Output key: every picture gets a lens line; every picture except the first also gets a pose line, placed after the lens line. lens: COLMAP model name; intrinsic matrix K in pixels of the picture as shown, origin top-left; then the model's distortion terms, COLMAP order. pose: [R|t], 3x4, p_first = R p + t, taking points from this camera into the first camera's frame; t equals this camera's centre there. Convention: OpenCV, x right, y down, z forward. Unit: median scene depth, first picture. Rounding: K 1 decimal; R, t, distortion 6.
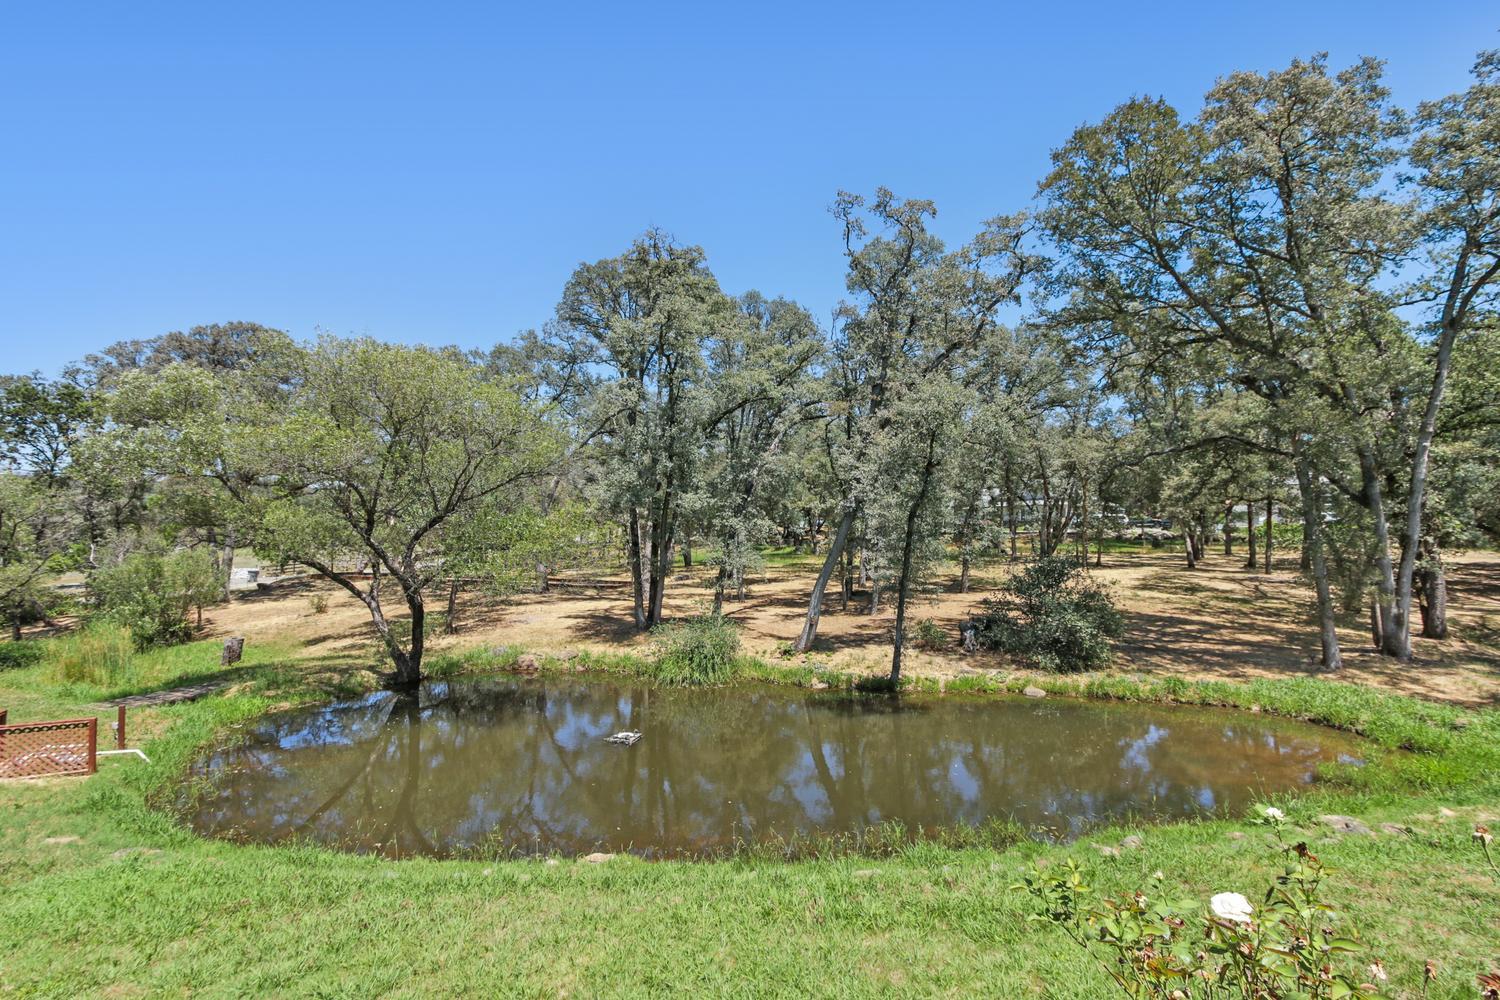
lens RADIAL K [[677.2, 0, 752.2], [0, 677.2, 507.3], [0, 0, 1]] dist [0.000803, 0.001264]
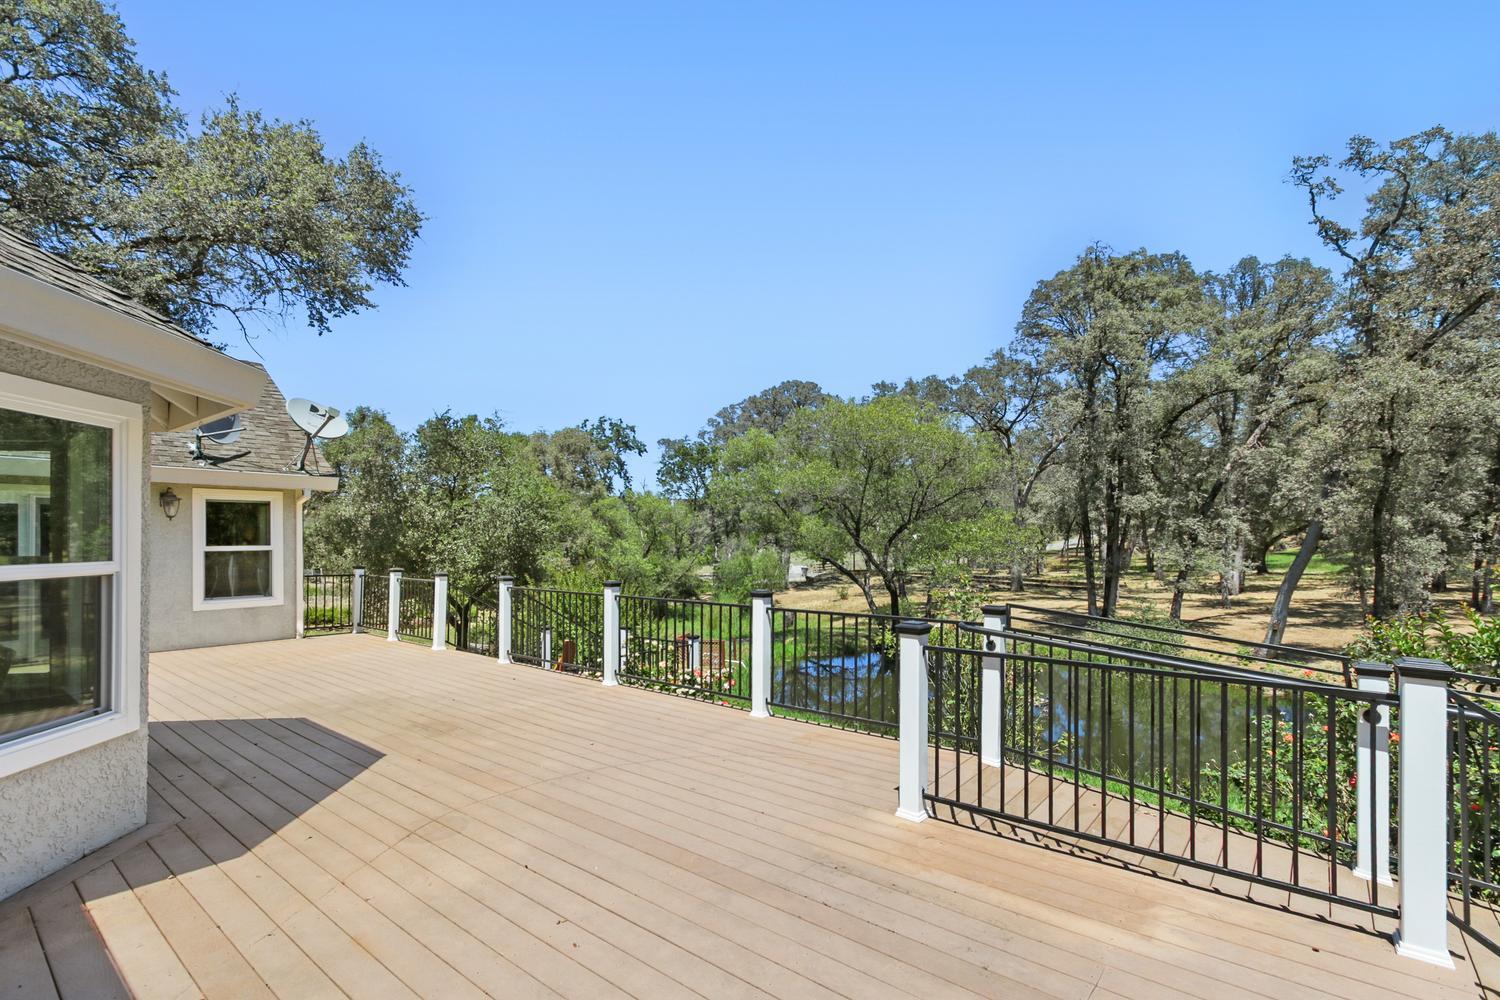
lens RADIAL K [[710.0, 0, 742.3], [0, 710.0, 544.4], [0, 0, 1]] dist [0.001575, 0.000836]
pose [[0.746066, -0.002524, -0.665867, 0.142365], [0.034901, 0.998766, 0.035319, -0.004812], [0.664956, -0.049590, 0.745234, -0.158803]]
